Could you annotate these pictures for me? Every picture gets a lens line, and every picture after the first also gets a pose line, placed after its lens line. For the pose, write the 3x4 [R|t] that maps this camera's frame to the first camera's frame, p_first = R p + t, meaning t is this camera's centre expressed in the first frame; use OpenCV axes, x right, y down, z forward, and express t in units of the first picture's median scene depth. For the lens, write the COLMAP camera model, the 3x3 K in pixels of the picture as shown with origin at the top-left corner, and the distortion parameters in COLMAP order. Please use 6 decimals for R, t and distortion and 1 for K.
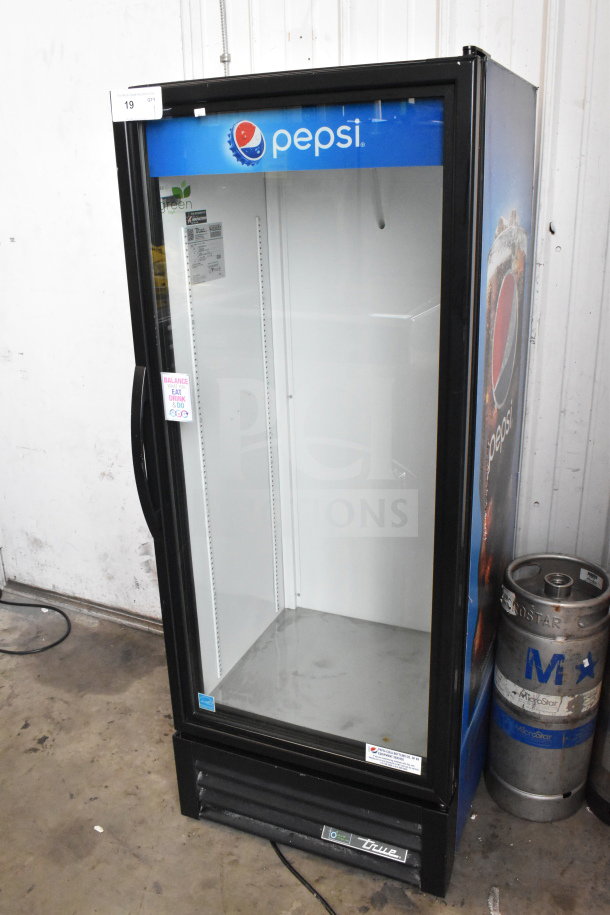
lens RADIAL K [[815.5, 0, 308.5], [0, 815.5, 453.7], [0, 0, 1]] dist [-0.013744, -0.000967]
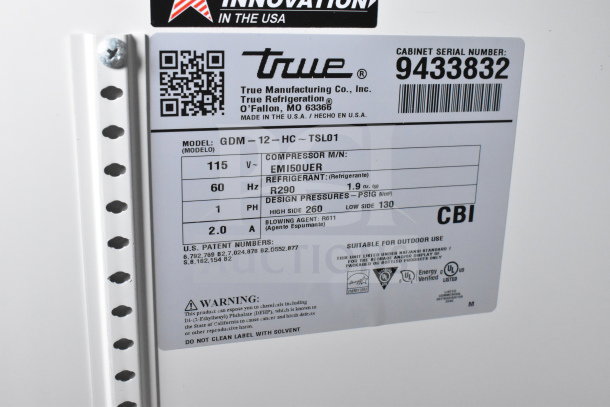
lens RADIAL K [[753.6, 0, 305.2], [0, 753.6, 203.3], [0, 0, 1]] dist [0.008037, 0.000000]
pose [[0.656508, 0.268291, -0.704995, -0.010982], [-0.289275, 0.952700, 0.093177, -0.248788], [0.696647, 0.142766, 0.703065, 0.847858]]
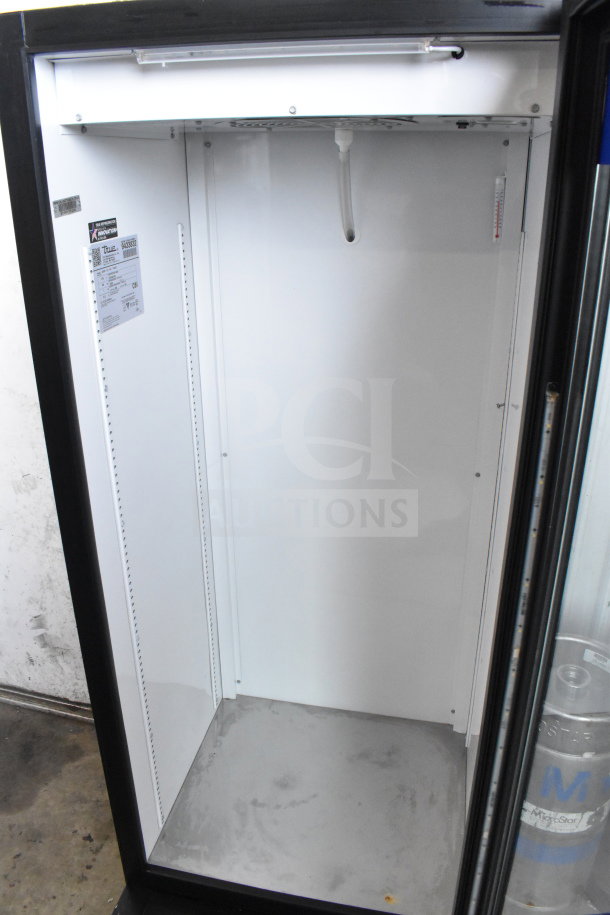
lens RADIAL K [[702.2, 0, 301.7], [0, 702.2, 465.5], [0, 0, 1]] dist [-0.042984, -0.000360]
pose [[0.979524, -0.055384, 0.193561, -0.094275], [0.038388, 0.995158, 0.090480, -0.137114], [-0.197635, -0.081197, 0.976907, 0.380062]]
